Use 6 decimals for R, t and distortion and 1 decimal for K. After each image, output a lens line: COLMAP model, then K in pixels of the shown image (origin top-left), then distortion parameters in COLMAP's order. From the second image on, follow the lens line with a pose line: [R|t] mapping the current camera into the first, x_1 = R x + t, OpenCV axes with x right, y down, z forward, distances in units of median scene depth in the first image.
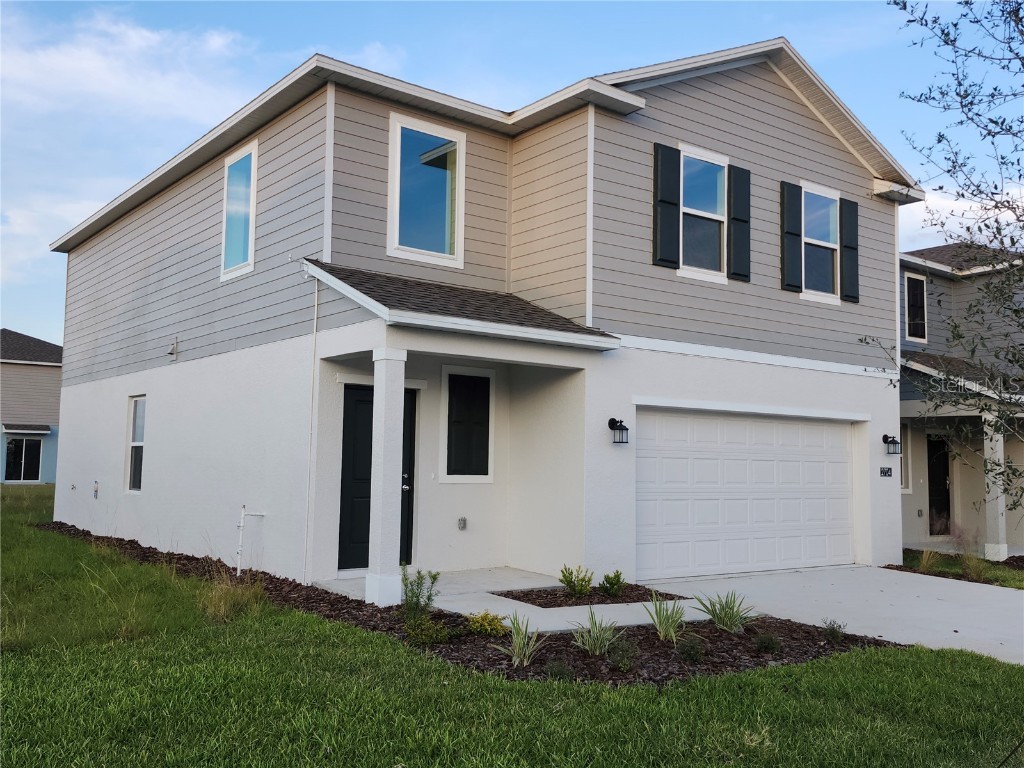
lens RADIAL K [[964.4, 0, 512.0], [0, 964.4, 384.0], [0, 0, 1]] dist [0.080794, -0.016252]
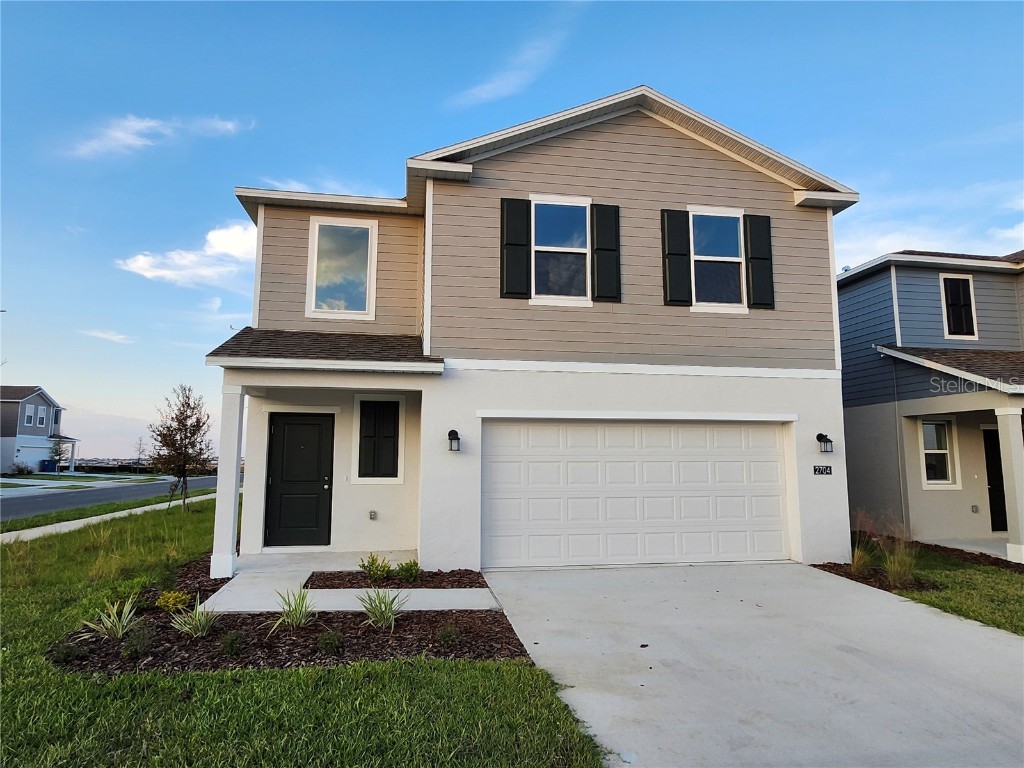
lens RADIAL K [[637.7, 0, 505.0], [0, 637.7, 377.9], [0, 0, 1]] dist [-0.004879, 0.000487]
pose [[0.878817, -0.075665, -0.471122, 0.497960], [0.051856, 0.996644, -0.063337, 0.023099], [0.474334, 0.031232, 0.879791, 0.310188]]
